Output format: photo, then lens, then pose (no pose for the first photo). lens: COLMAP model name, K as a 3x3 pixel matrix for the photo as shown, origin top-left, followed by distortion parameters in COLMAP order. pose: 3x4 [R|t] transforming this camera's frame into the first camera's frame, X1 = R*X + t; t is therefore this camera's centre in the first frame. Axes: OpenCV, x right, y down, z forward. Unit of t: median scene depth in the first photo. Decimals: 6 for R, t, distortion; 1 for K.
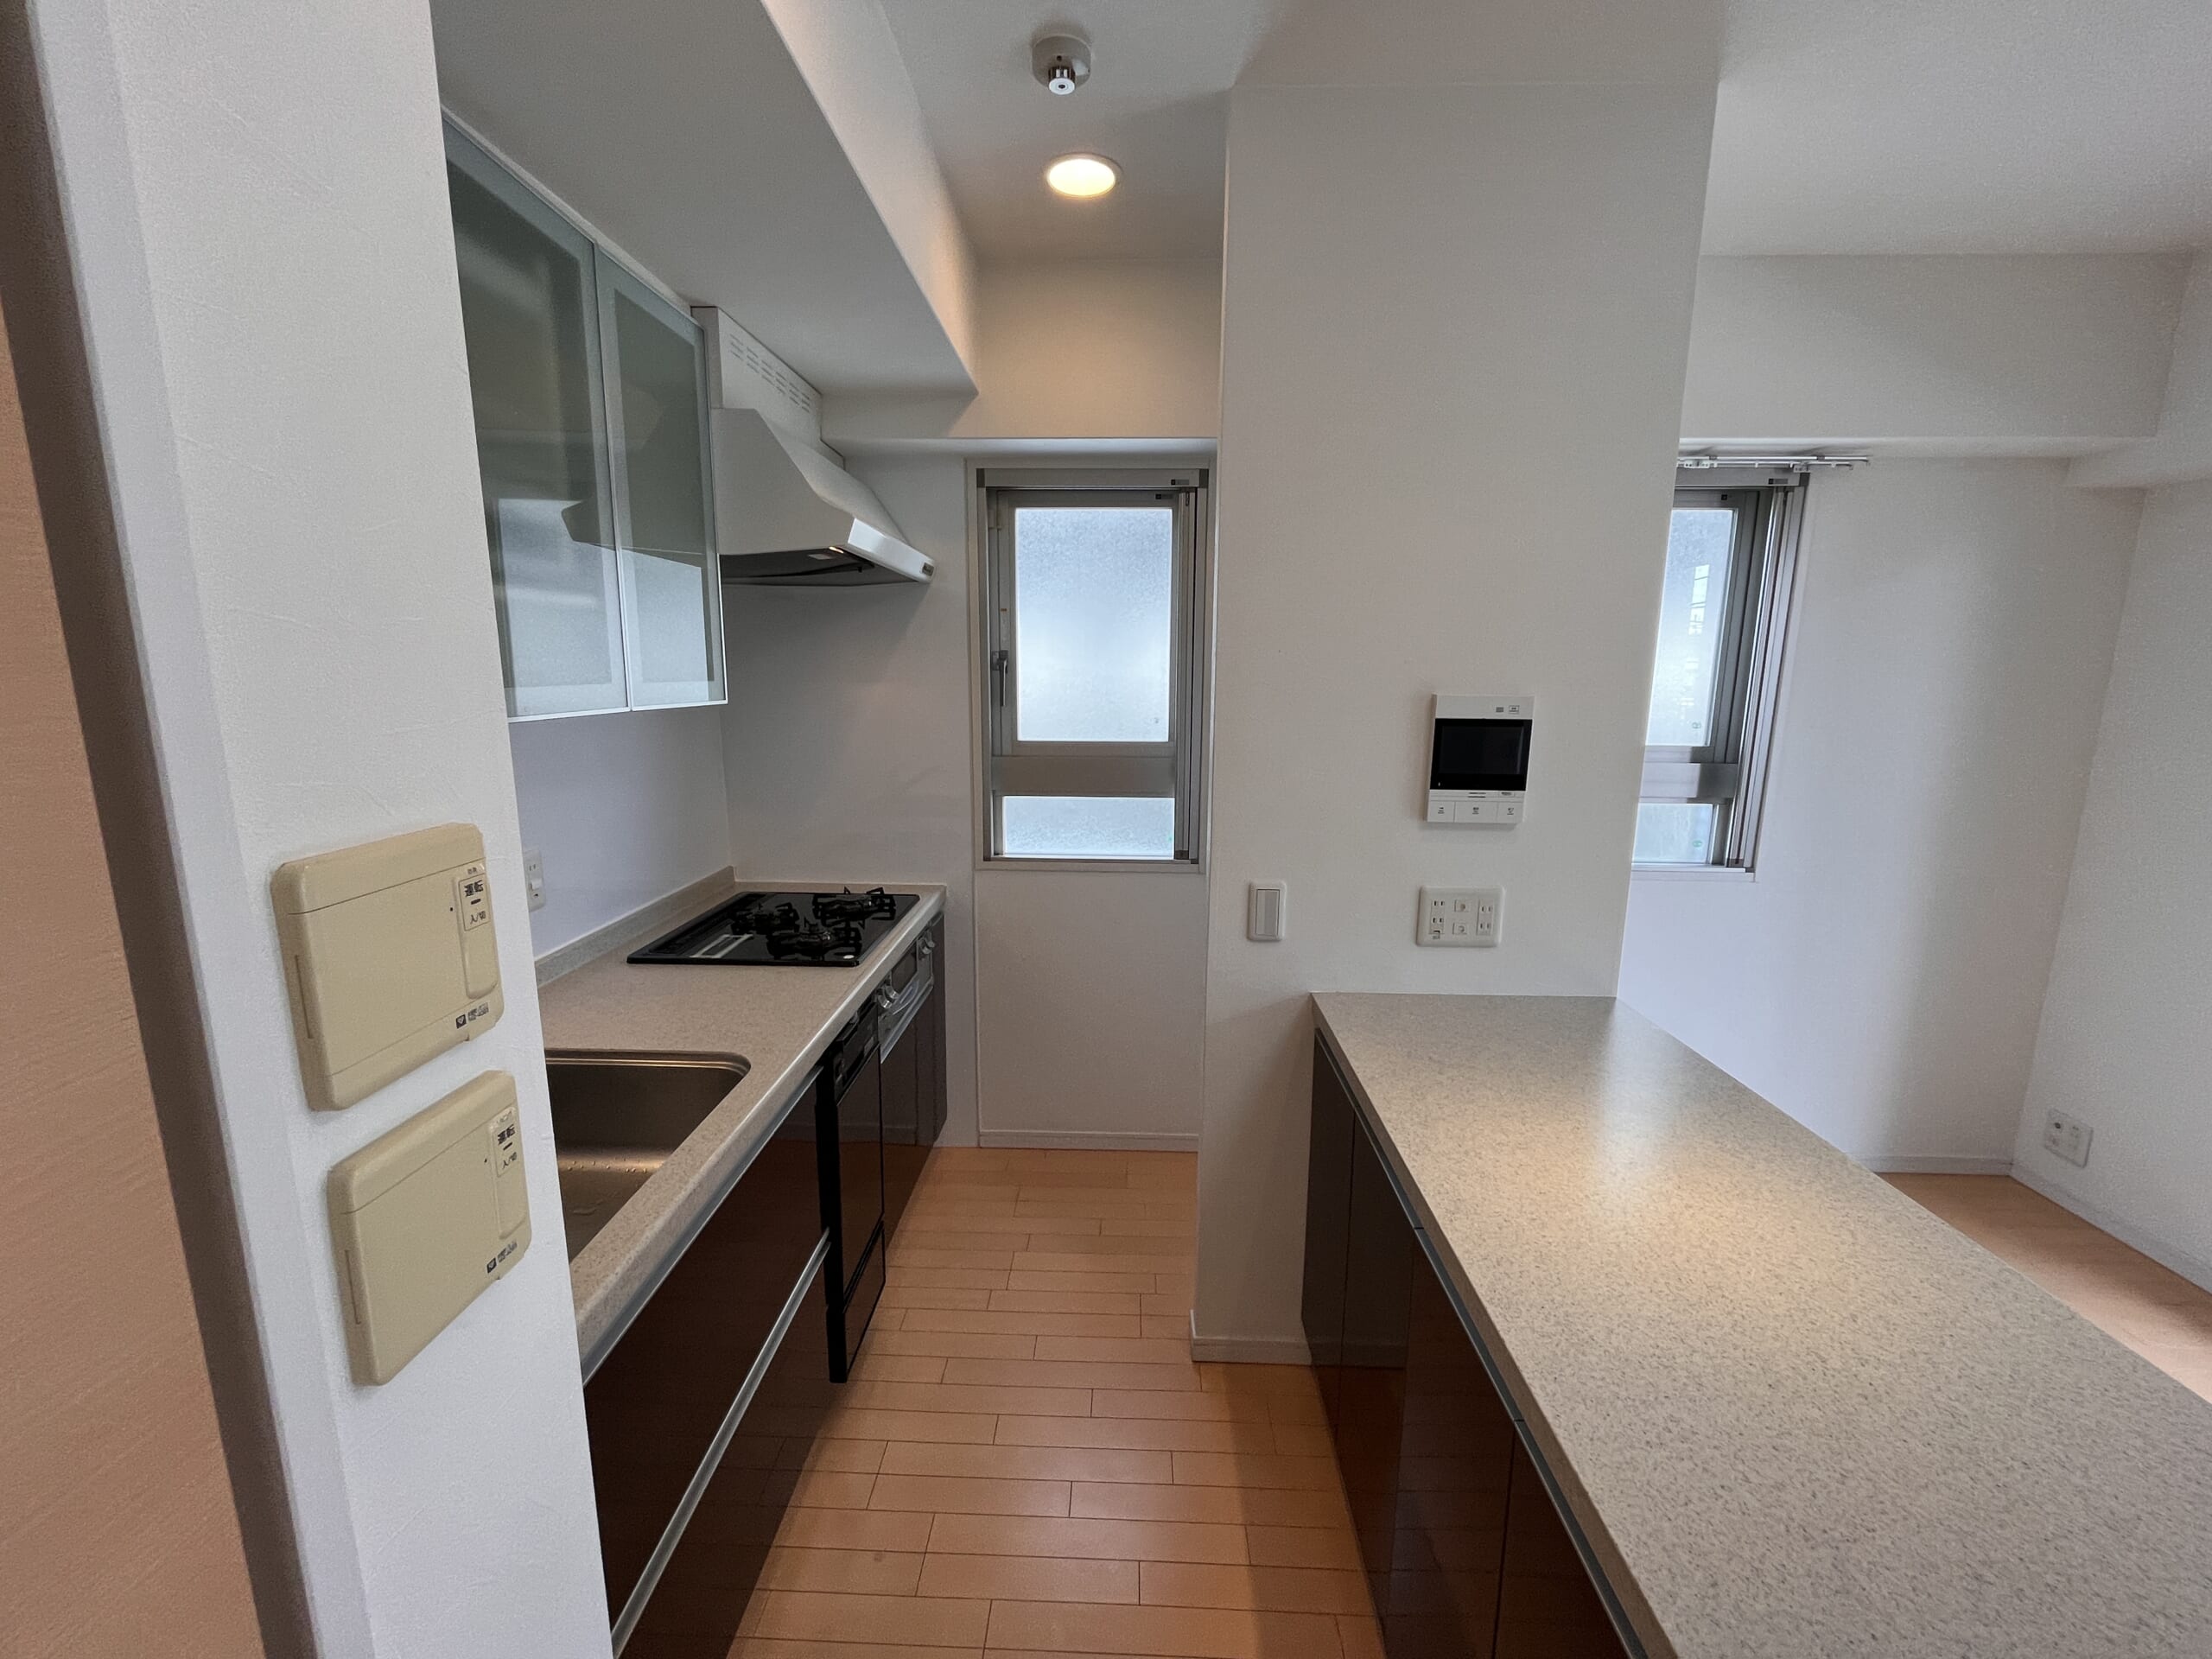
lens RADIAL K [[893.4, 0, 1098.8], [0, 893.4, 828.2], [0, 0, 1]] dist [-0.003025, 0.000338]
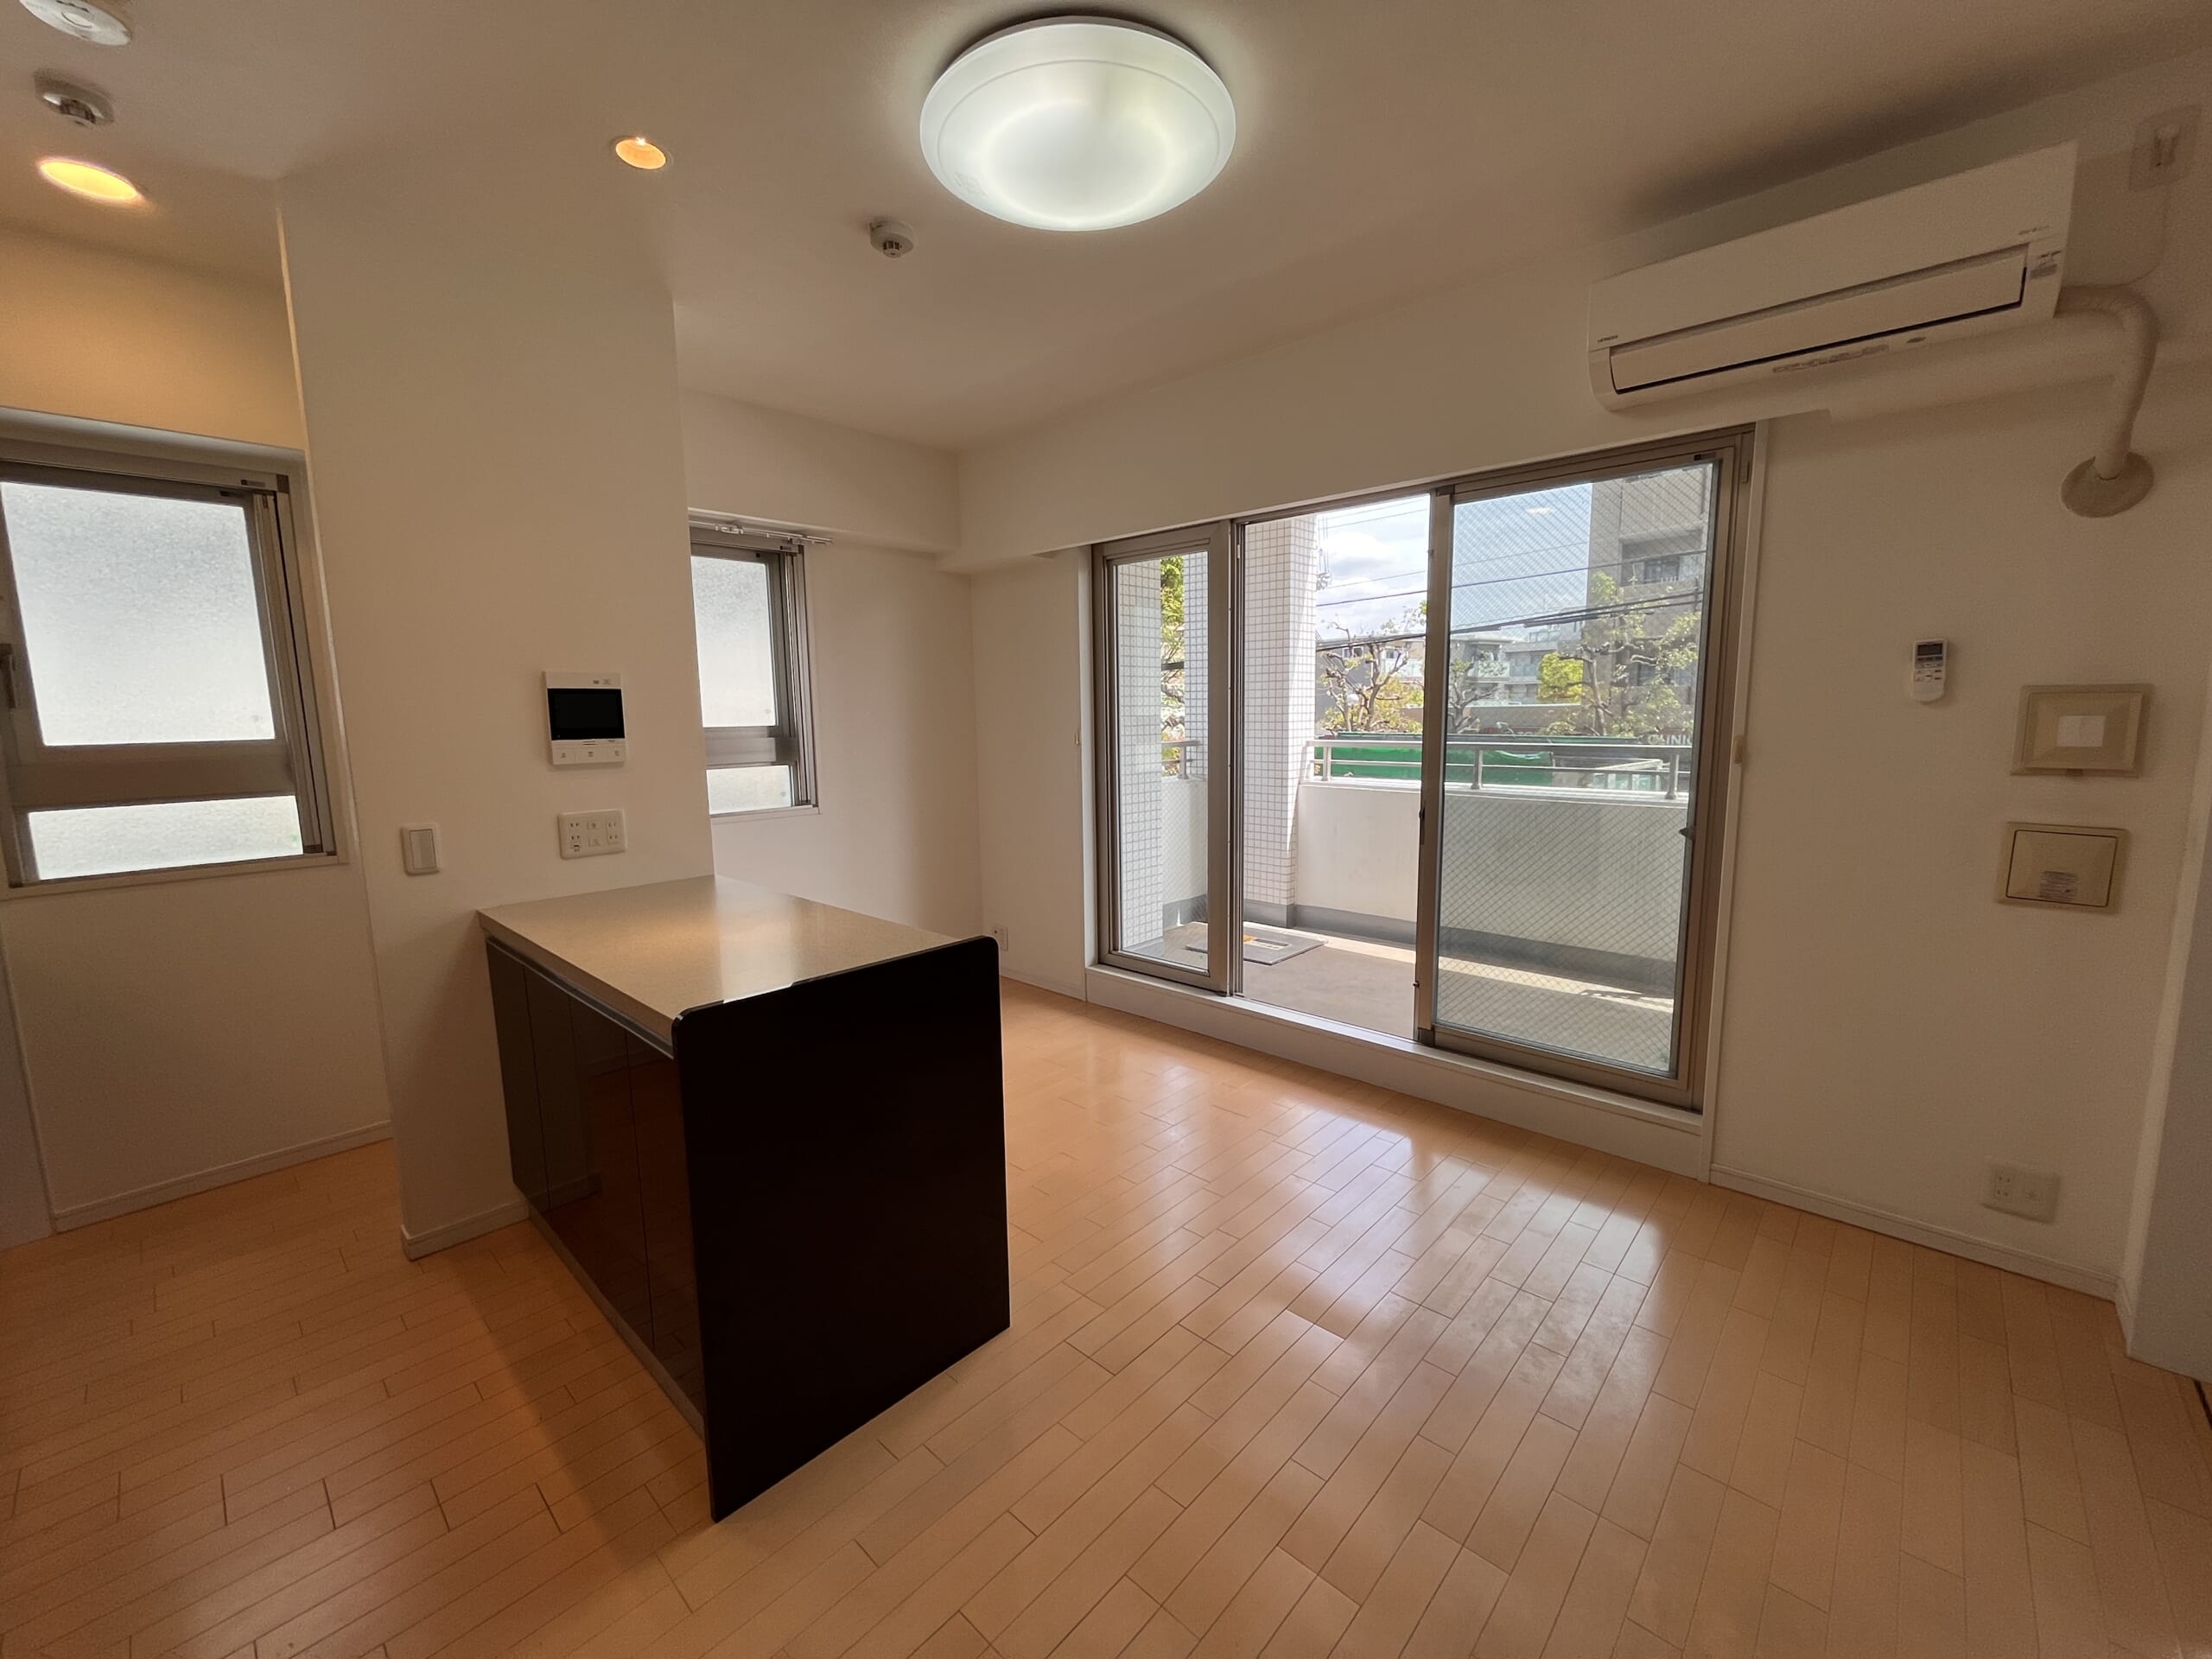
lens RADIAL K [[893.4, 0, 1098.8], [0, 893.4, 828.2], [0, 0, 1]] dist [-0.003025, 0.000338]
pose [[0.656357, -0.118807, 0.745037, -0.083475], [0.154520, 0.987758, 0.021385, 0.139139], [-0.738457, 0.101087, 0.666681, -0.379477]]
